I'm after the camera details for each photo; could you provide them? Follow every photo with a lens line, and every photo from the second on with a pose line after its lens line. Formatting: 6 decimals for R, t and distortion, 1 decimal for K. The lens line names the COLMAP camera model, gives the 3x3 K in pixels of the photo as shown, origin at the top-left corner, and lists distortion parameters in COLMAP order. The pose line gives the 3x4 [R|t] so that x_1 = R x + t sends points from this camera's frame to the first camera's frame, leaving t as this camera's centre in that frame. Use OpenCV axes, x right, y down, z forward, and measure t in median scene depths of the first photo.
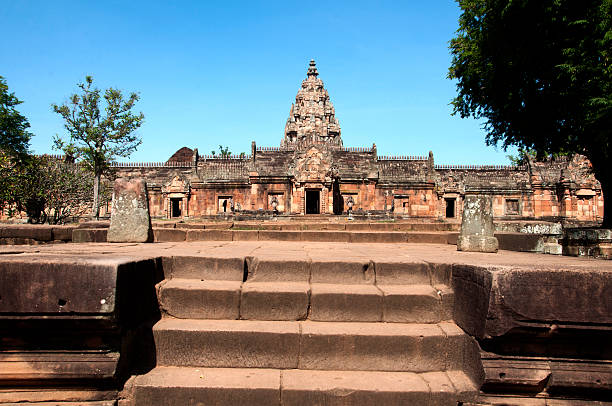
lens RADIAL K [[755.6, 0, 304.9], [0, 755.6, 238.3], [0, 0, 1]] dist [-0.039636, 0.007320]
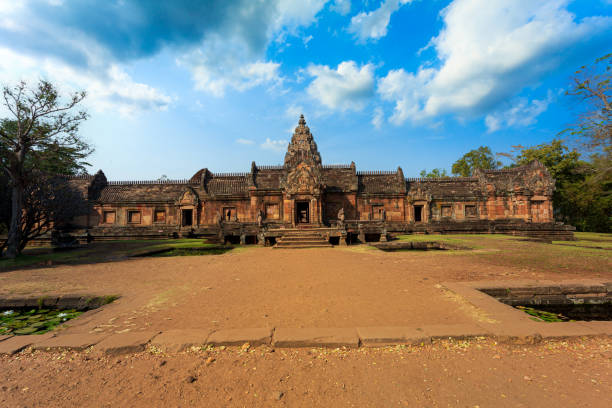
lens RADIAL K [[340.3, 0, 305.3], [0, 340.3, 218.5], [0, 0, 1]] dist [0.001570, 0.000576]
pose [[0.999750, -0.019646, 0.010653, 0.007954], [0.019717, 0.999784, -0.006593, -0.032284], [-0.010521, 0.006801, 0.999922, 0.465042]]
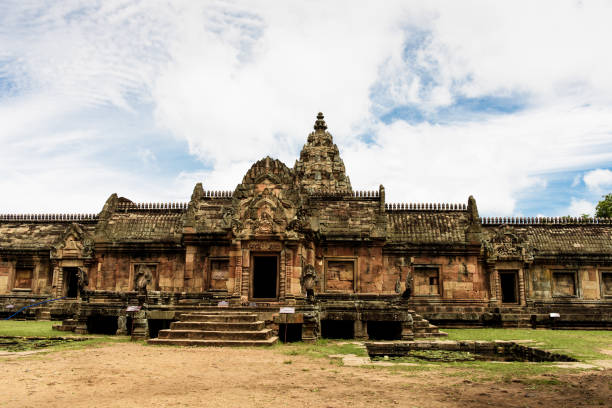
lens RADIAL K [[575.9, 0, 306.0], [0, 575.9, 204.0], [0, 0, 1]] dist [-0.021384, -0.003162]
pose [[0.996812, -0.003101, -0.079730, 0.068046], [-0.010440, 0.985585, -0.168860, -0.026215], [0.079105, 0.169154, 0.982410, 0.525166]]
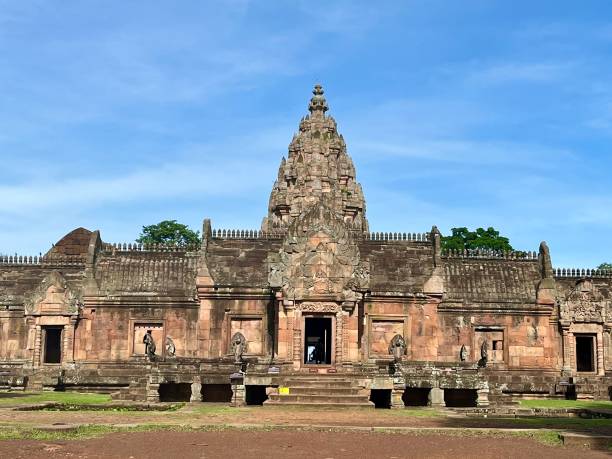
lens RADIAL K [[1110.1, 0, 303.3], [0, 1110.1, 217.5], [0, 0, 1]] dist [0.151408, -0.367829]
pose [[0.999897, 0.014348, 0.000591, -0.000799], [-0.014136, 0.990702, -0.135316, -0.025540], [-0.002526, 0.135294, 0.990802, 0.232938]]
